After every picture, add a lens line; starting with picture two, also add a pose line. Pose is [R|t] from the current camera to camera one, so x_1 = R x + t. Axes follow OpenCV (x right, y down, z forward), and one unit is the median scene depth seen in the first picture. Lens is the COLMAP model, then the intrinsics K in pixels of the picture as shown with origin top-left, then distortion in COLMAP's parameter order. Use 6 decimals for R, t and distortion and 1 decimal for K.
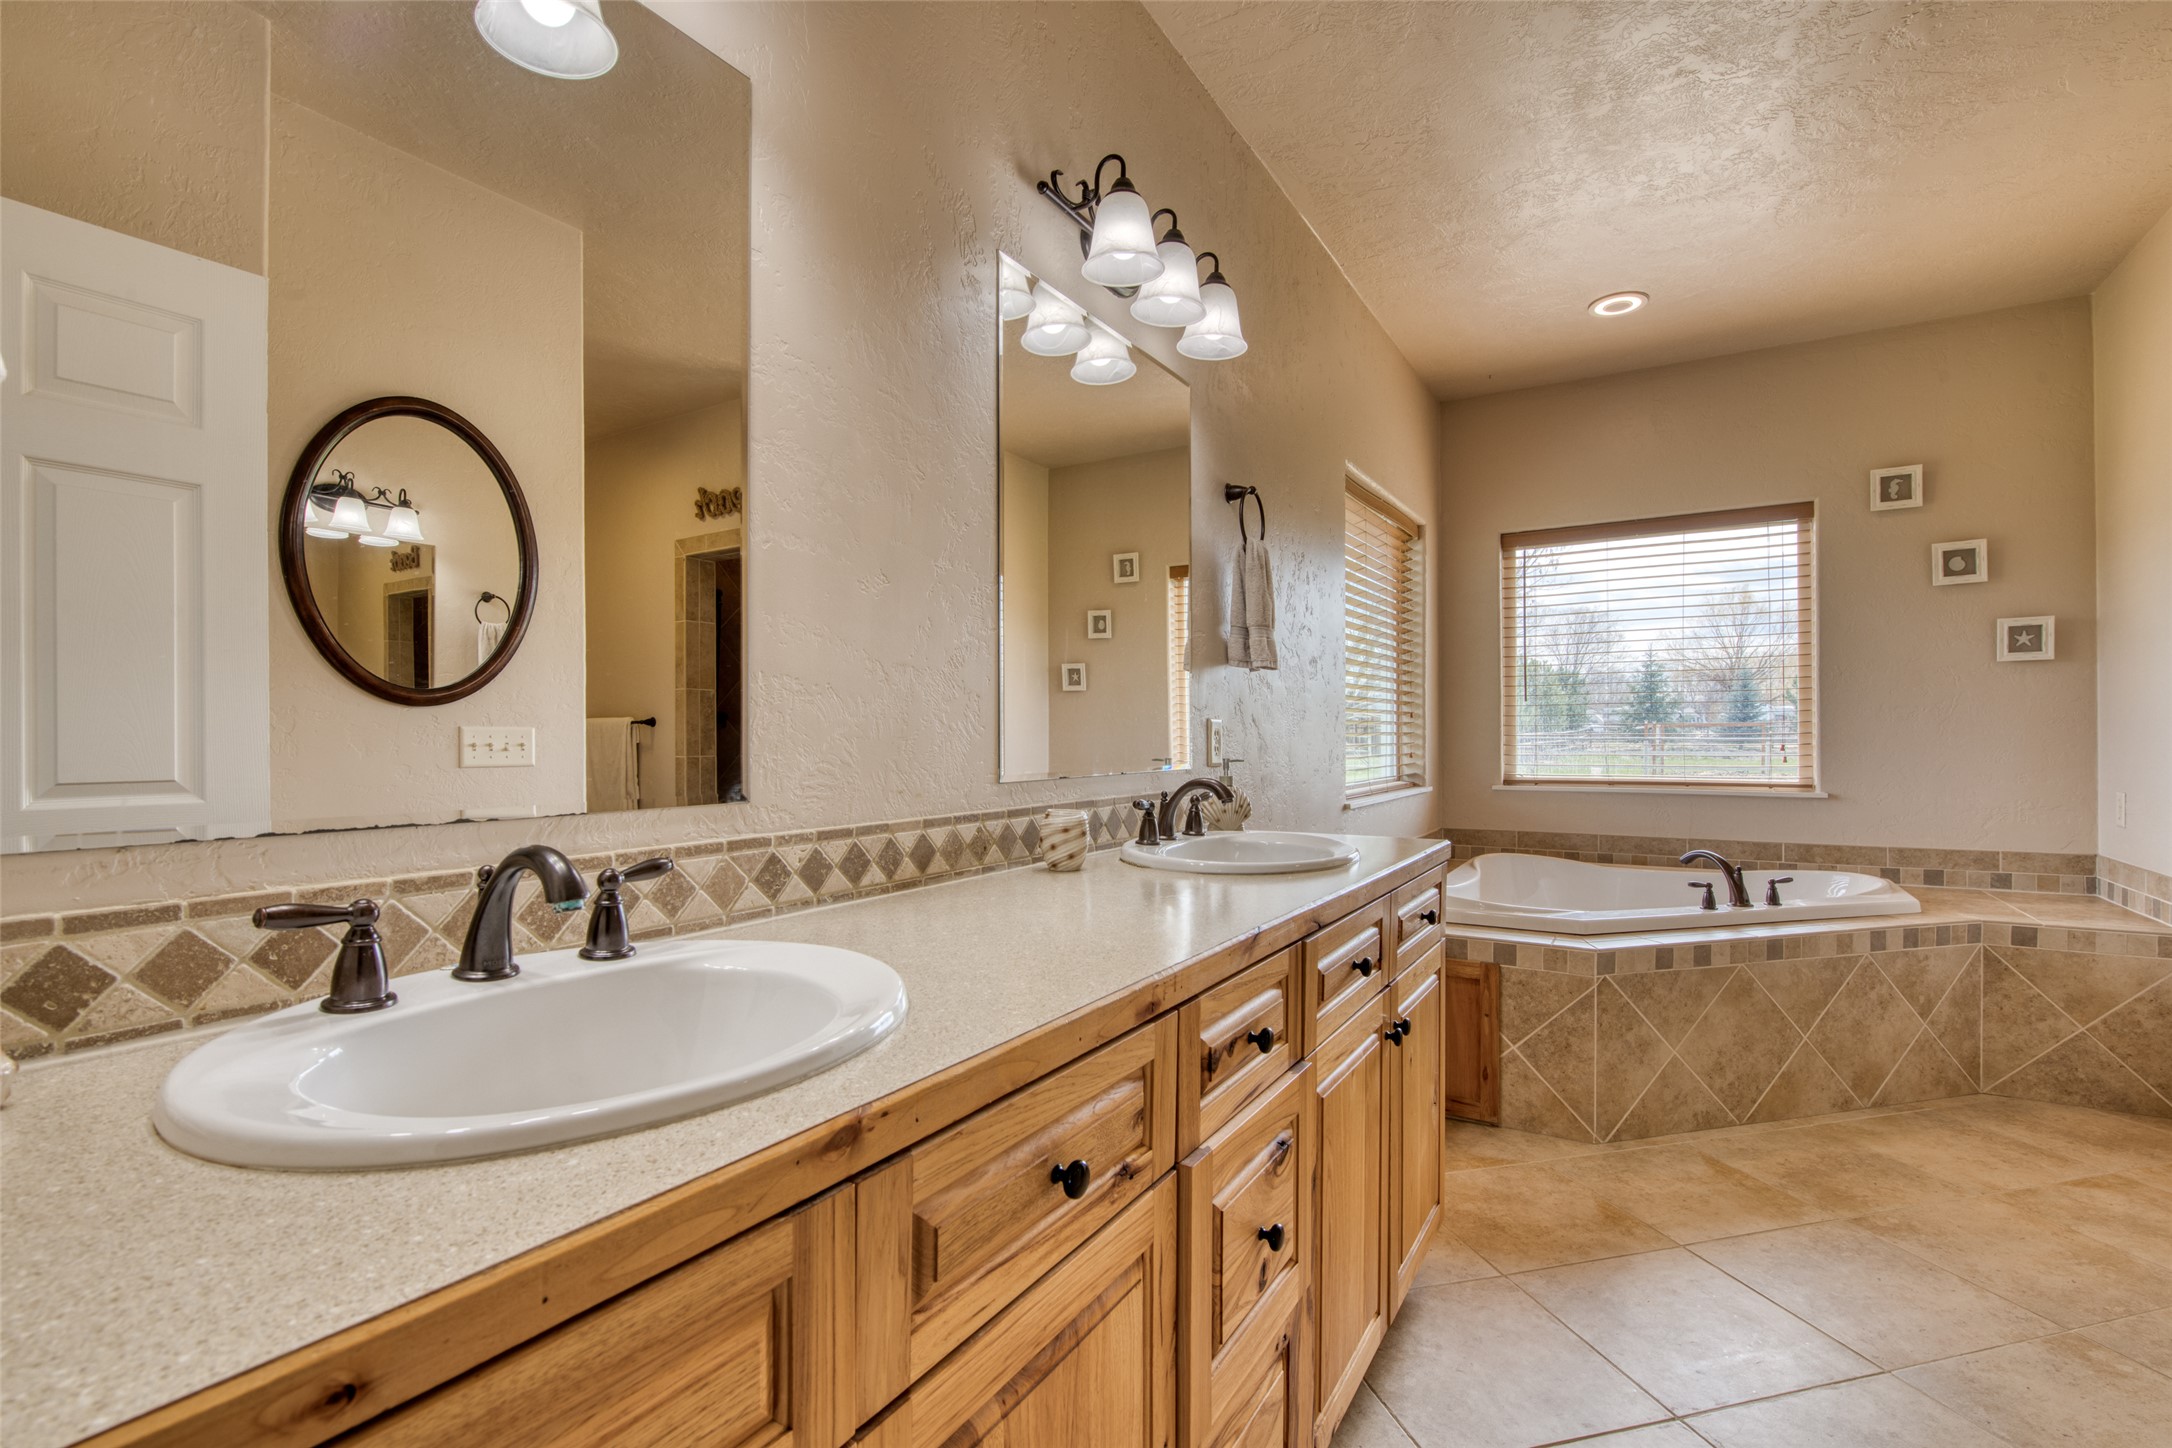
lens RADIAL K [[991.6, 0, 1083.7], [0, 991.6, 735.8], [0, 0, 1]] dist [-0.013630, -0.000508]
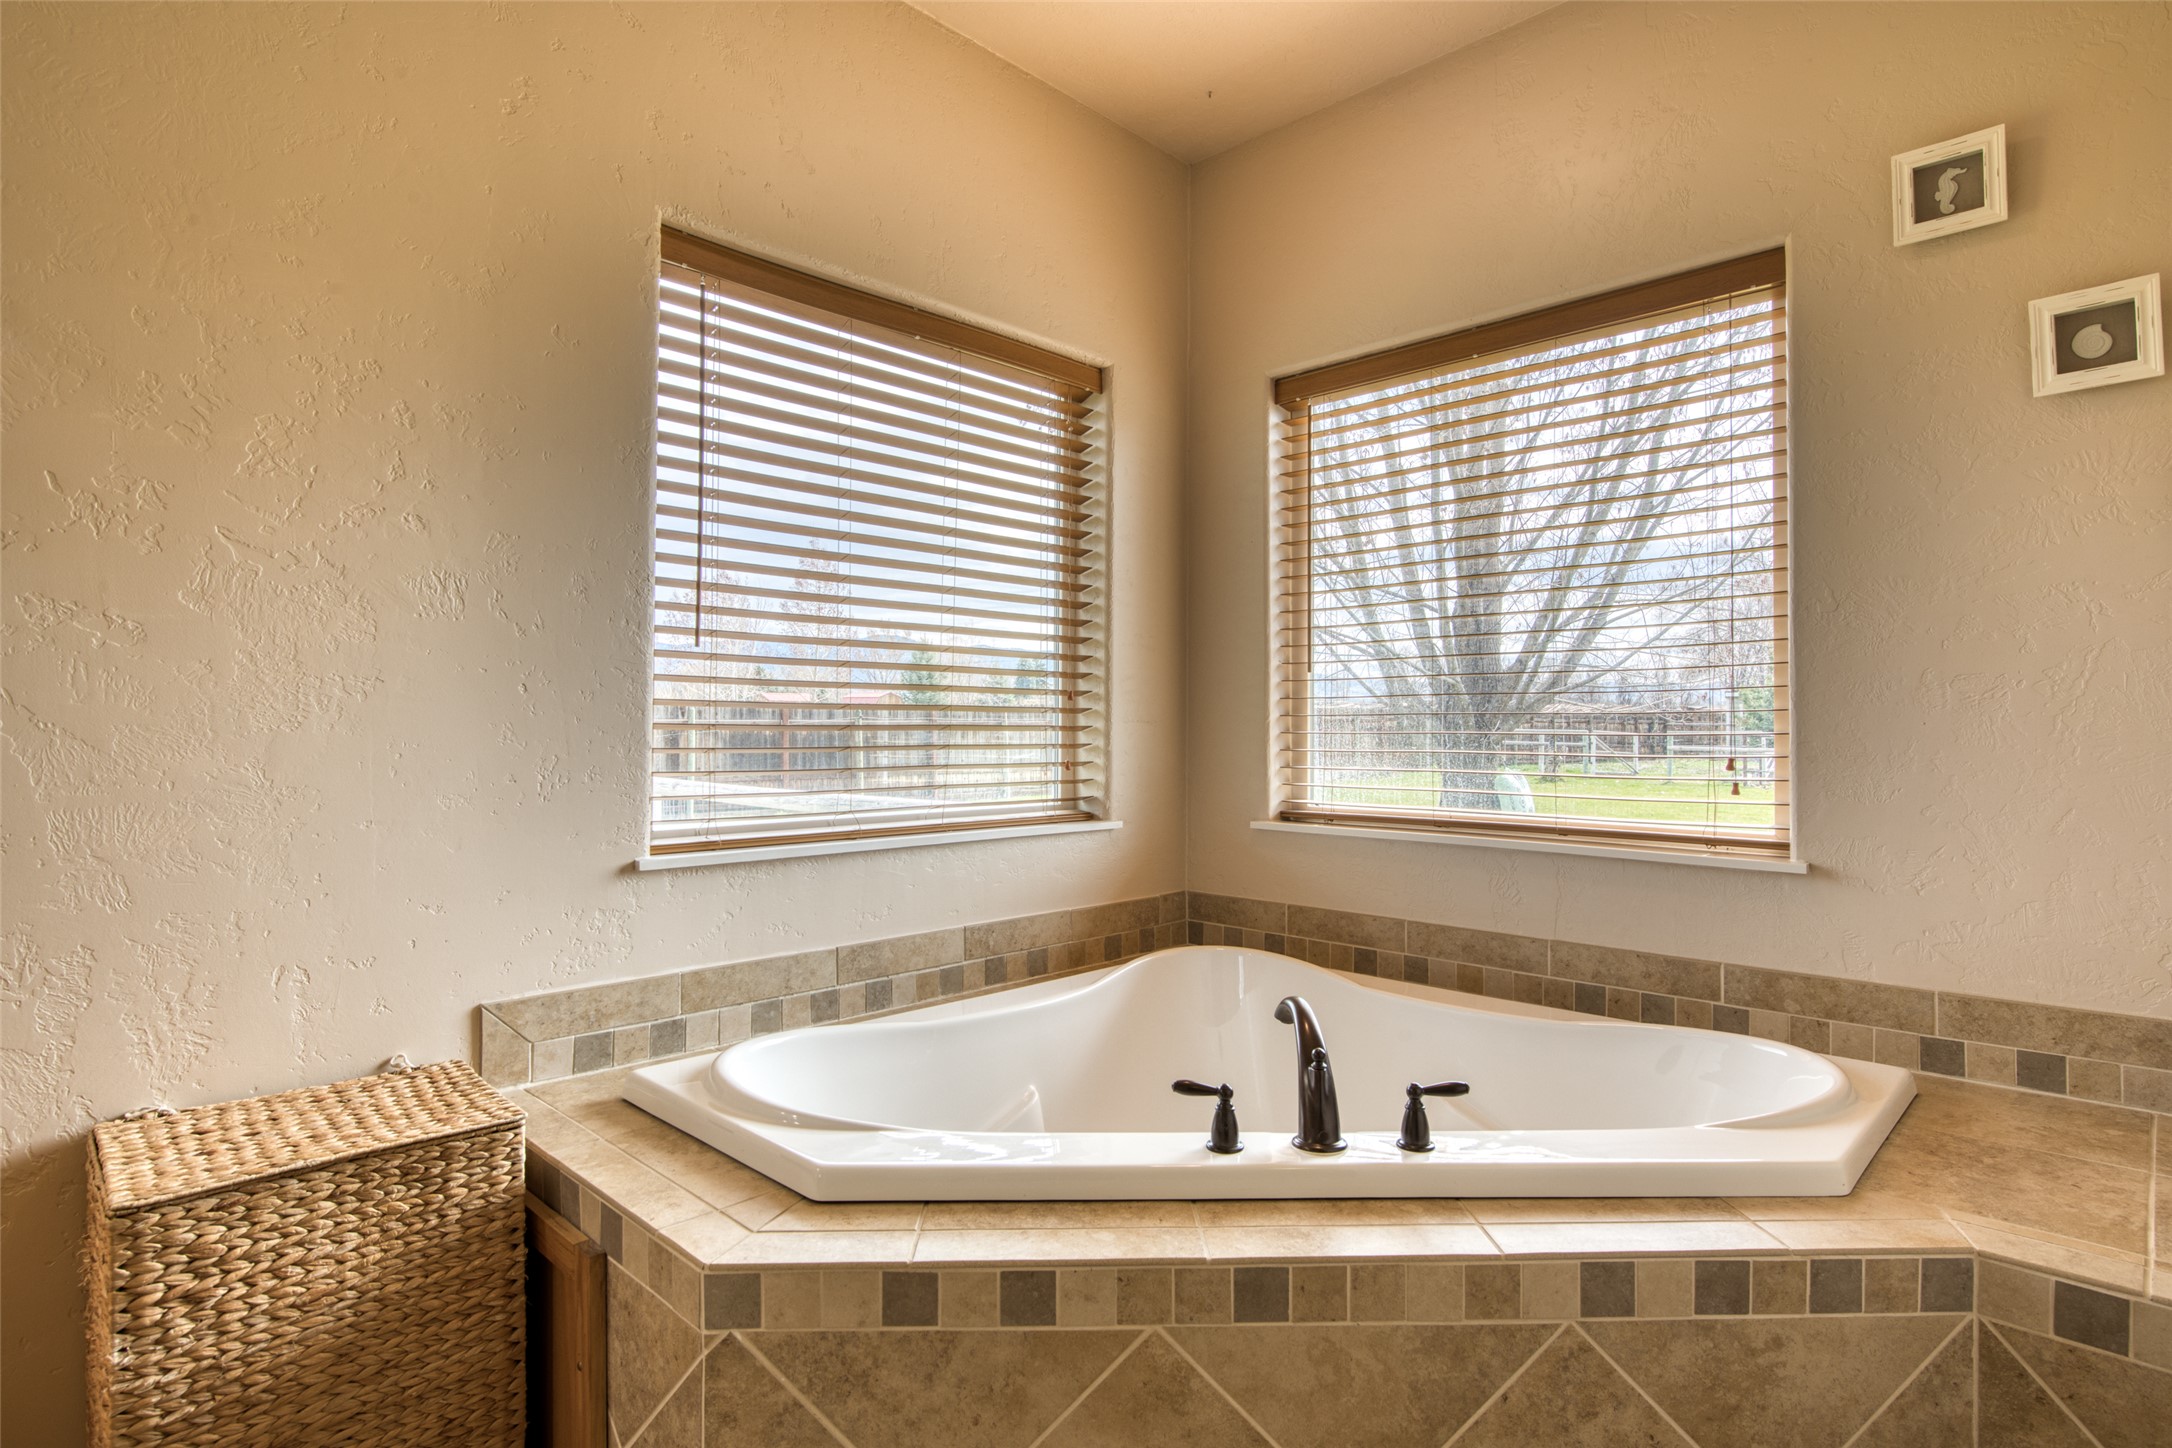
lens RADIAL K [[1127.0, 0, 1087.5], [0, 1127.0, 709.1], [0, 0, 1]] dist [-0.005916, -0.000980]
pose [[0.976321, 0.005401, -0.216260, 0.667153], [-0.009277, 0.999814, -0.016914, -0.003231], [0.216128, 0.018520, 0.976189, 0.504548]]
